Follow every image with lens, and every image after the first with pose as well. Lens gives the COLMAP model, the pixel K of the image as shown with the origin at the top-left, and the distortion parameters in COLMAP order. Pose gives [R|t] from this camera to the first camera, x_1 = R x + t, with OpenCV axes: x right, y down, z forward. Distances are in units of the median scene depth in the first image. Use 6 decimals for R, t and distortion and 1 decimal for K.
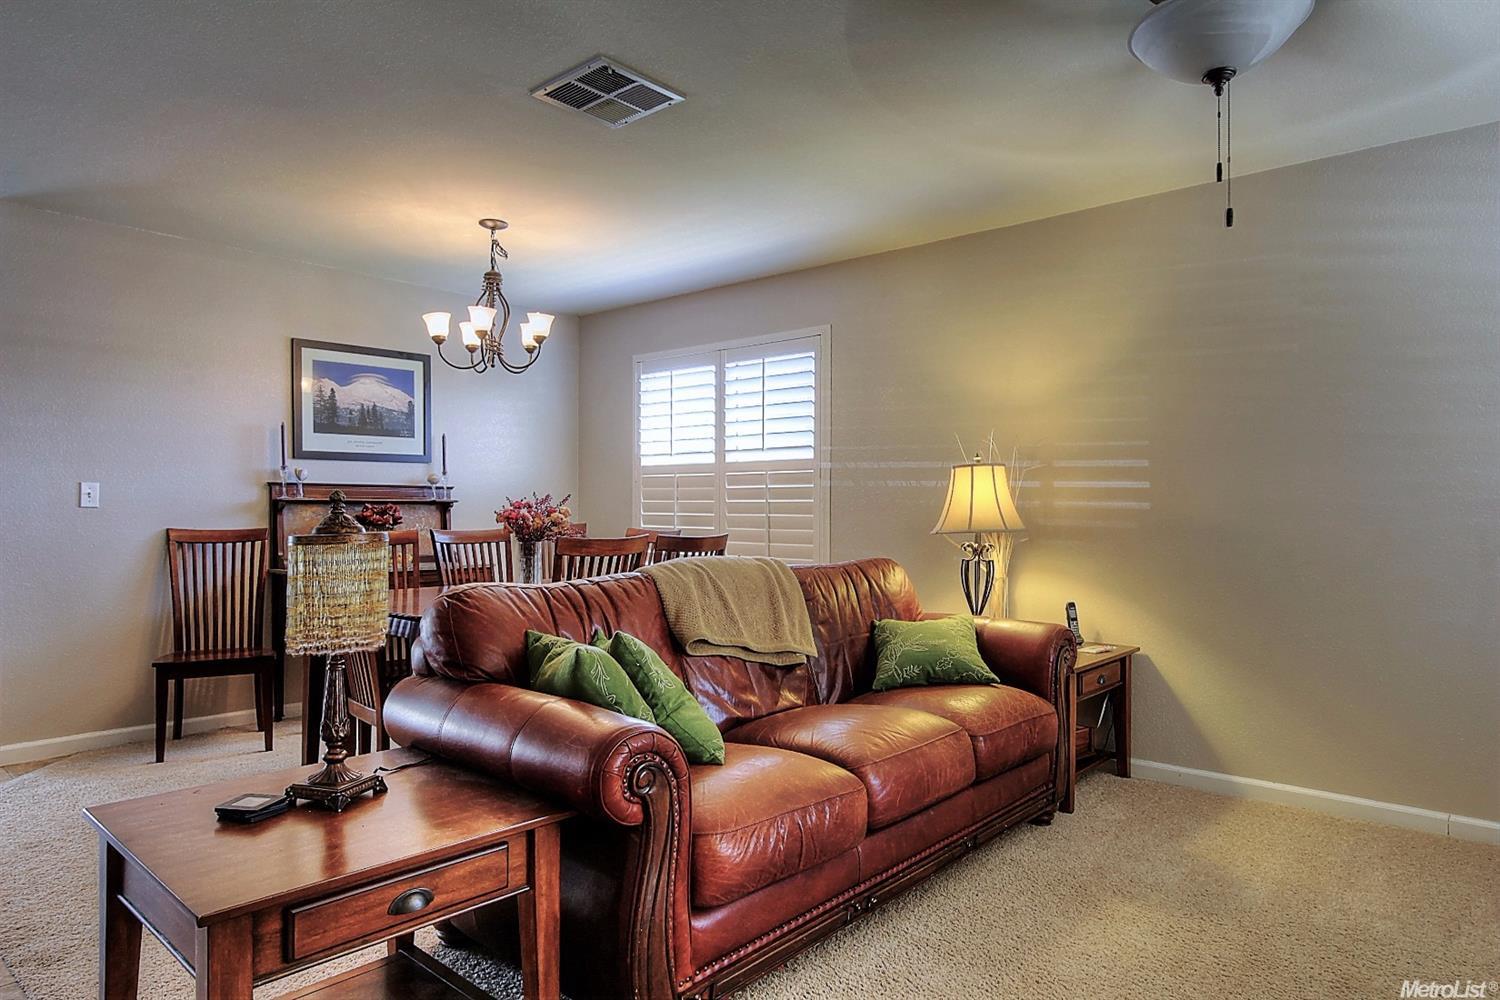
lens RADIAL K [[885.9, 0, 754.3], [0, 885.9, 514.9], [0, 0, 1]] dist [-0.026446, 0.003523]
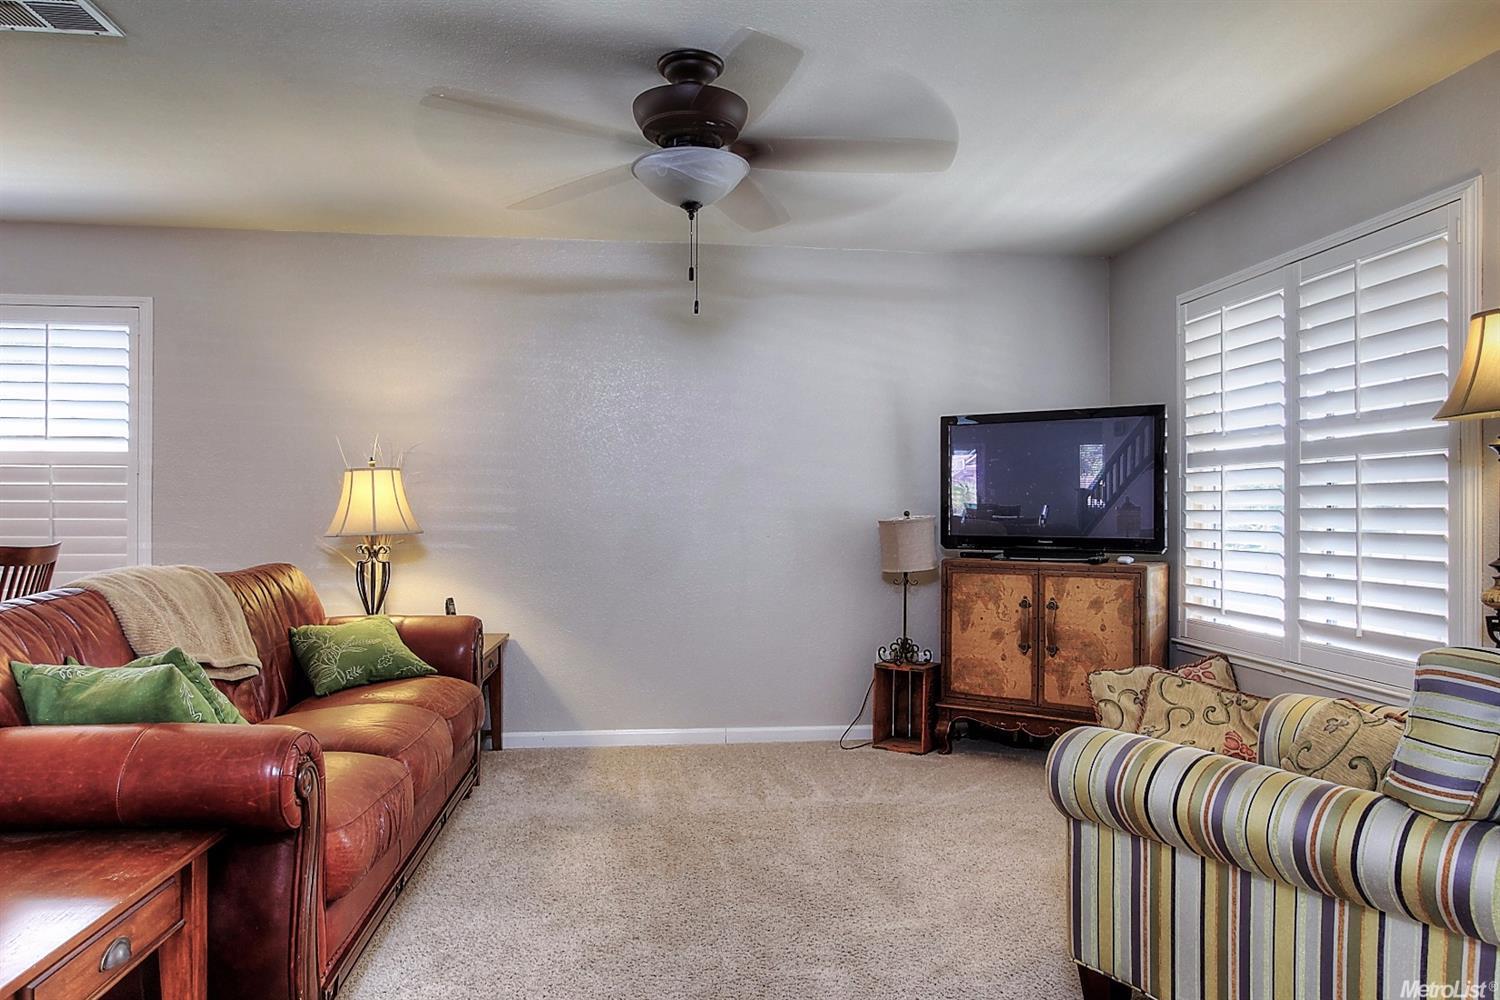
lens RADIAL K [[926.9, 0, 750.7], [0, 926.9, 508.0], [0, 0, 1]] dist [-0.022008, 0.001868]
pose [[0.674324, 0.001993, 0.738433, -0.271876], [0.006416, 0.999943, -0.008558, 0.001101], [-0.738408, 0.010509, 0.674273, -0.042341]]
